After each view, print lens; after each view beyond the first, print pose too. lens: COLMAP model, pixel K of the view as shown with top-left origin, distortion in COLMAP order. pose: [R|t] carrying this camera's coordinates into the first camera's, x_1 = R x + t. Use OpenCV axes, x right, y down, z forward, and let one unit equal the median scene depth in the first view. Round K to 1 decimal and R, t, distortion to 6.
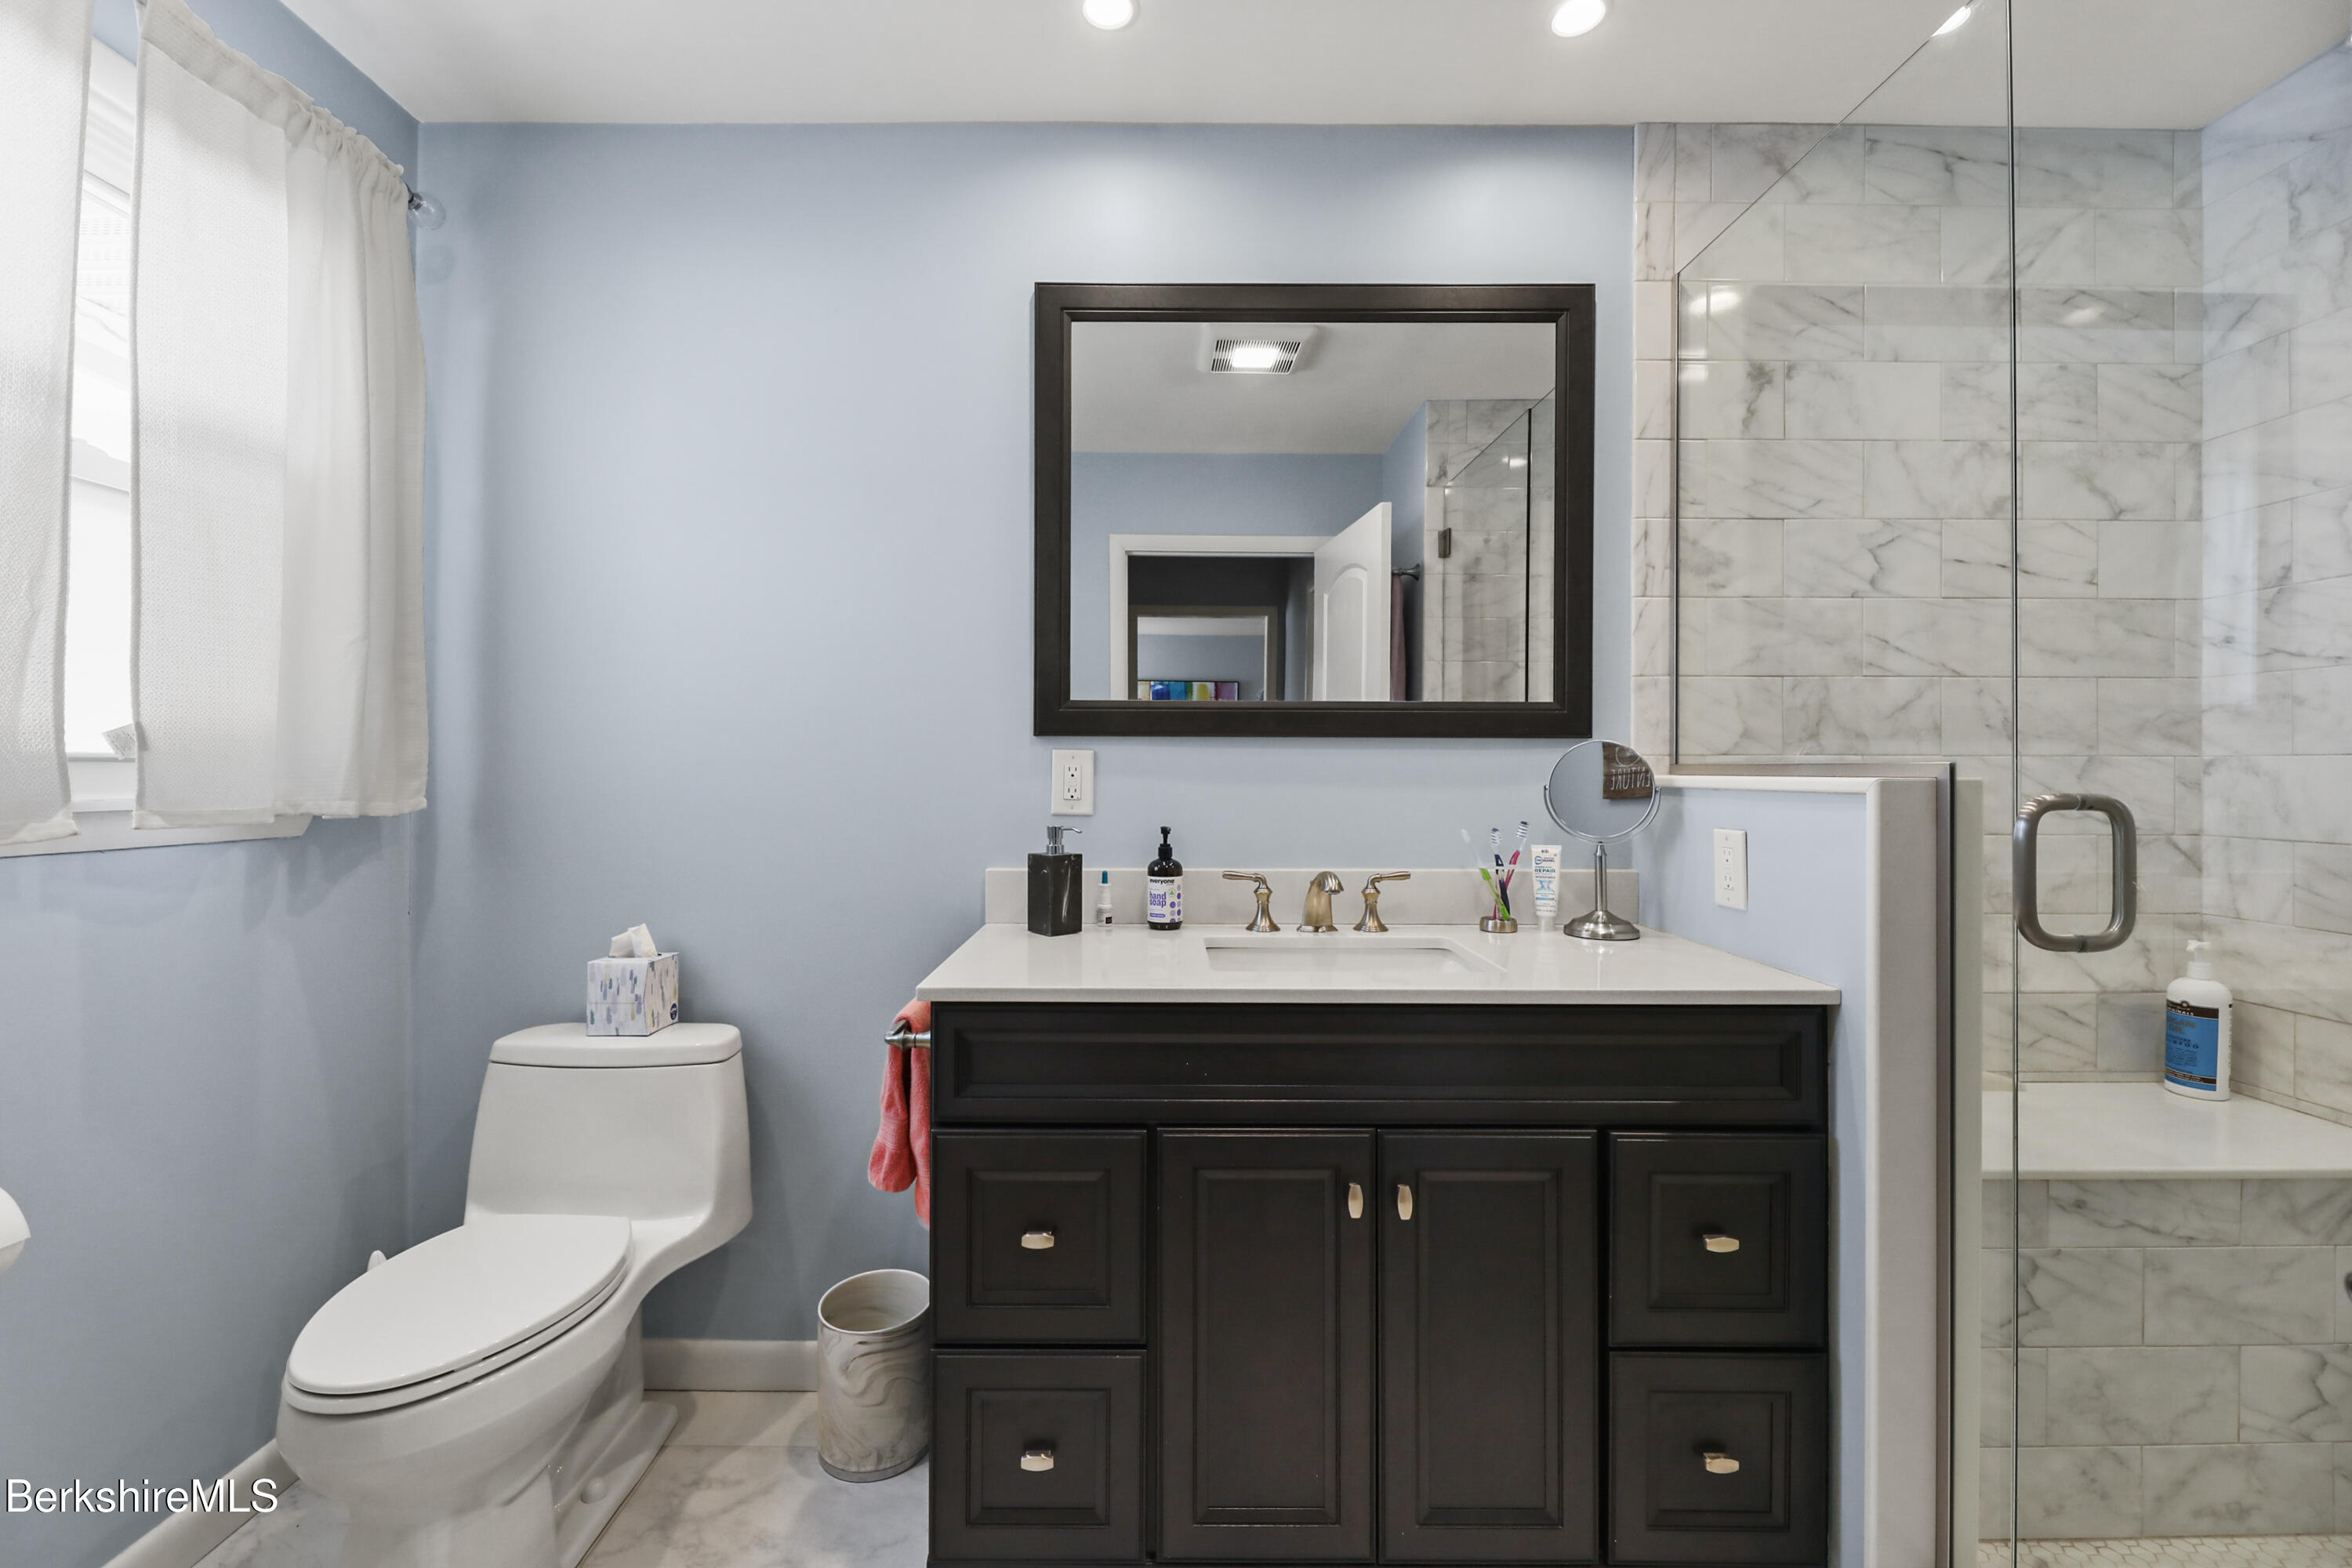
lens RADIAL K [[974.0, 0, 1156.8], [0, 974.0, 770.2], [0, 0, 1]] dist [-0.014033, -0.000201]
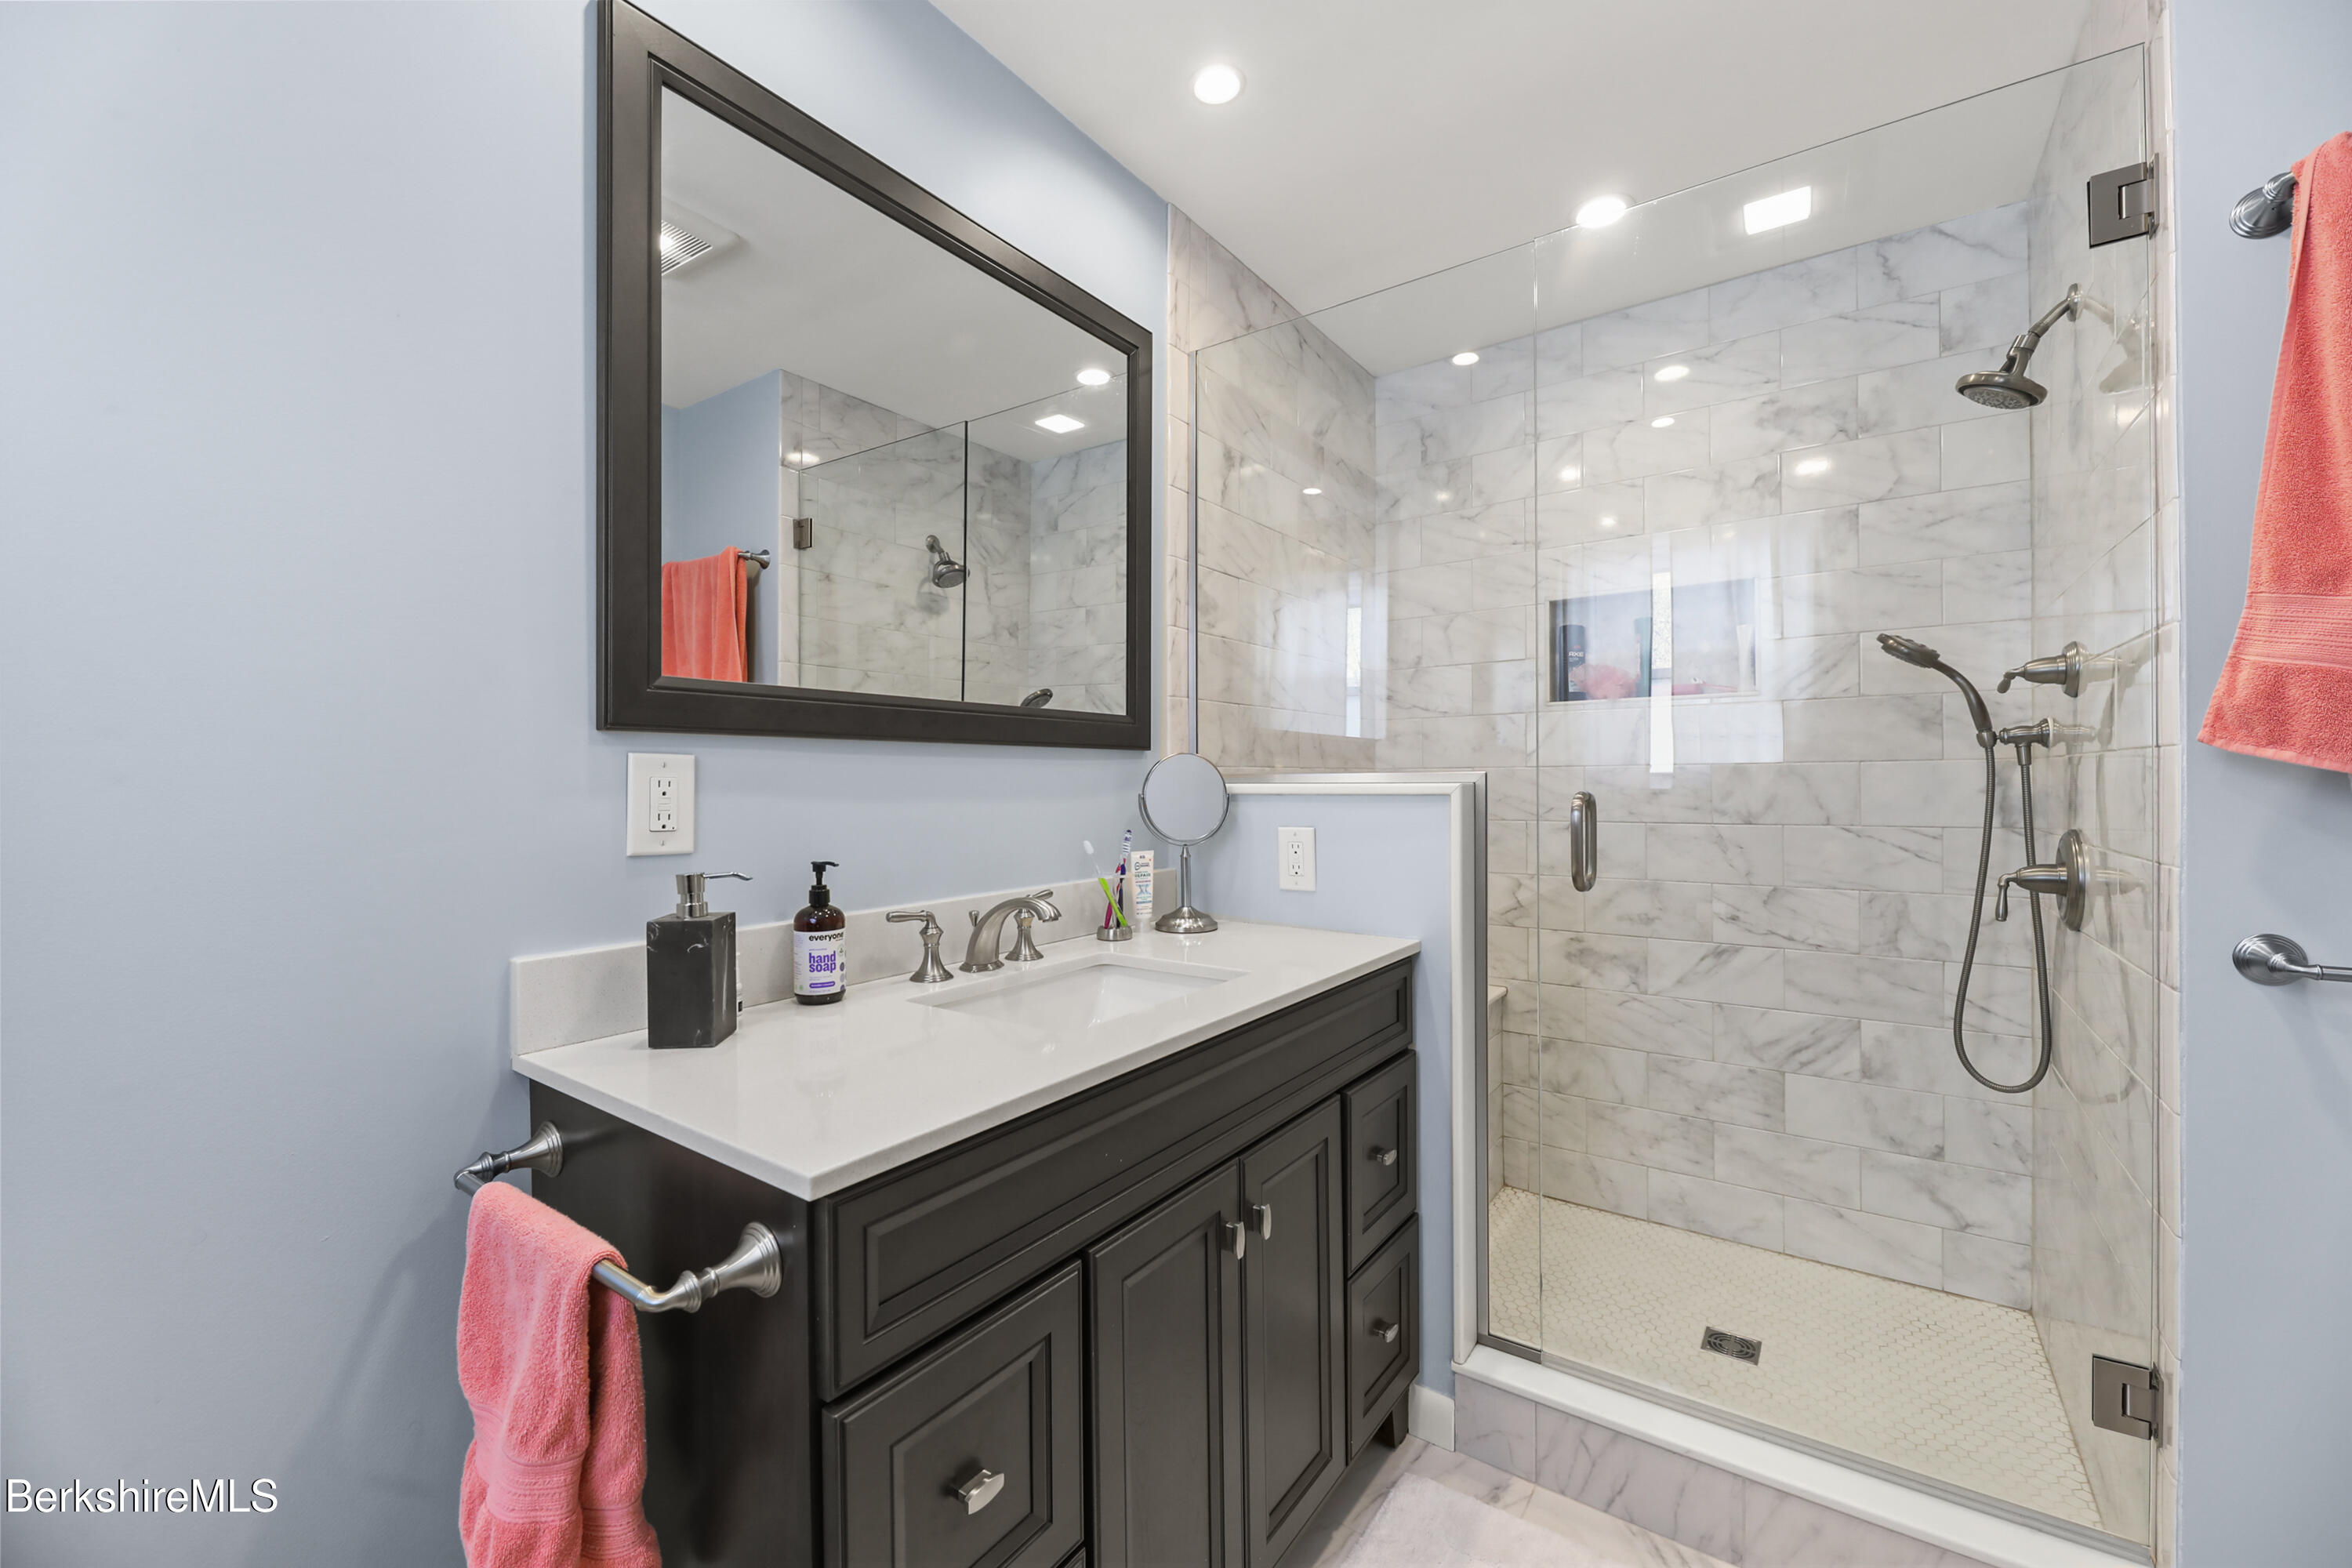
lens RADIAL K [[942.0, 0, 1159.0], [0, 942.0, 785.0], [0, 0, 1]] dist [-0.000504, -0.003314]
pose [[0.579188, -0.010316, 0.815129, -0.416668], [0.008032, 0.999944, 0.006948, -0.001789], [-0.815155, 0.002523, 0.579238, 0.386255]]
